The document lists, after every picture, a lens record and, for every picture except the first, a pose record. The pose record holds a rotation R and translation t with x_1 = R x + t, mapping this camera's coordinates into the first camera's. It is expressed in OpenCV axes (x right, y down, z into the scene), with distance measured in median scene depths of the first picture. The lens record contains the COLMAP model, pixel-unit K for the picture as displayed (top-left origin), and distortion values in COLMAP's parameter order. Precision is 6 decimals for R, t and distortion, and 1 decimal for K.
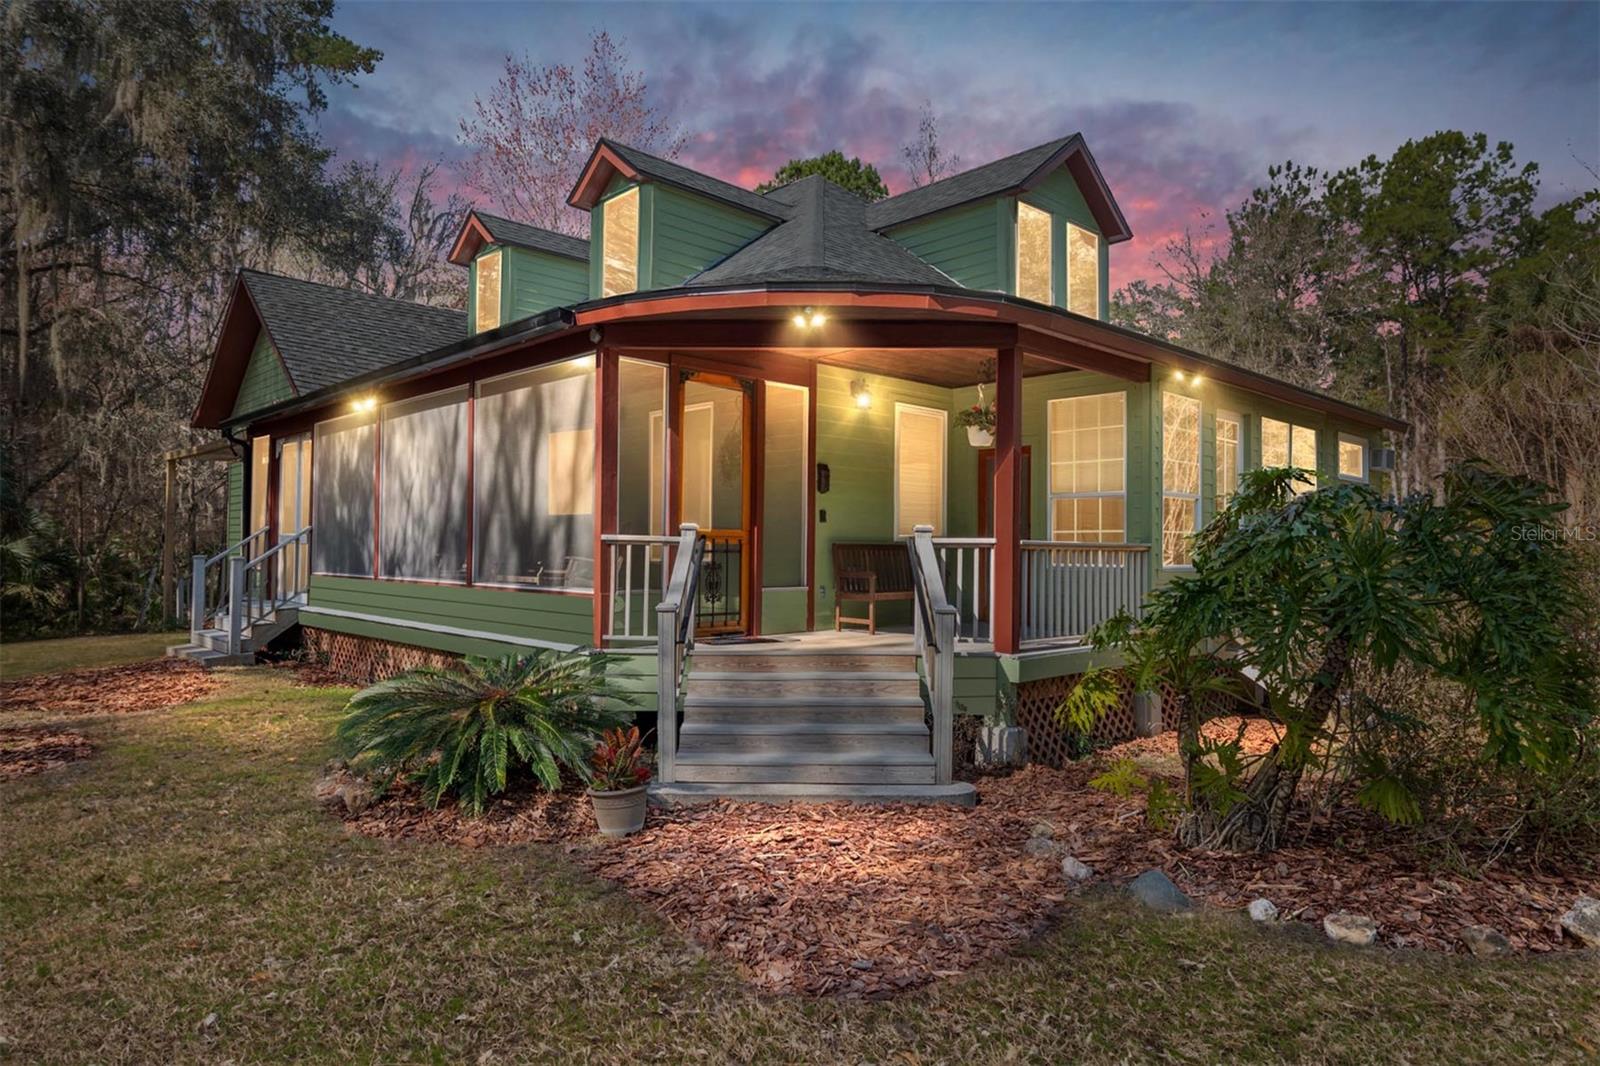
lens RADIAL K [[969.2, 0, 799.8], [0, 969.2, 532.2], [0, 0, 1]] dist [0.003301, 0.000054]
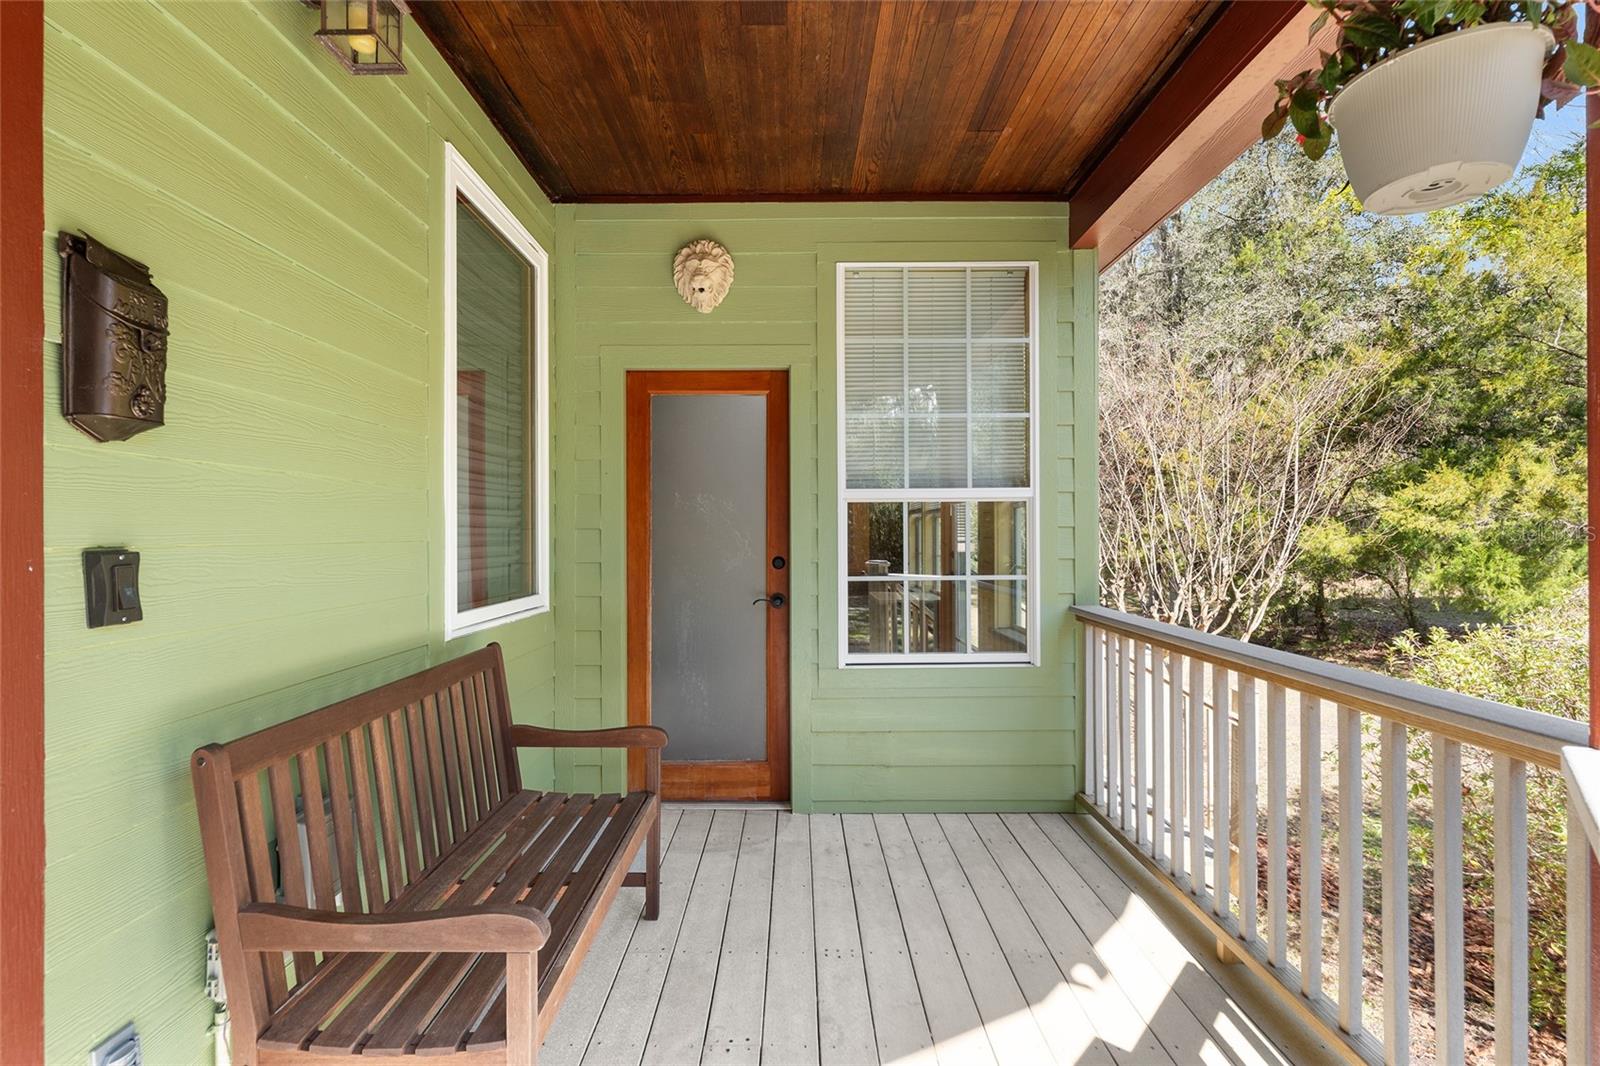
lens RADIAL K [[732.5, 0, 796.7], [0, 732.5, 529.8], [0, 0, 1]] dist [-0.000882, -0.000043]
pose [[0.694609, -0.008975, 0.719332, 0.015982], [-0.006331, 0.999807, 0.018588, -0.028163], [-0.719360, -0.017465, 0.694418, 0.843196]]
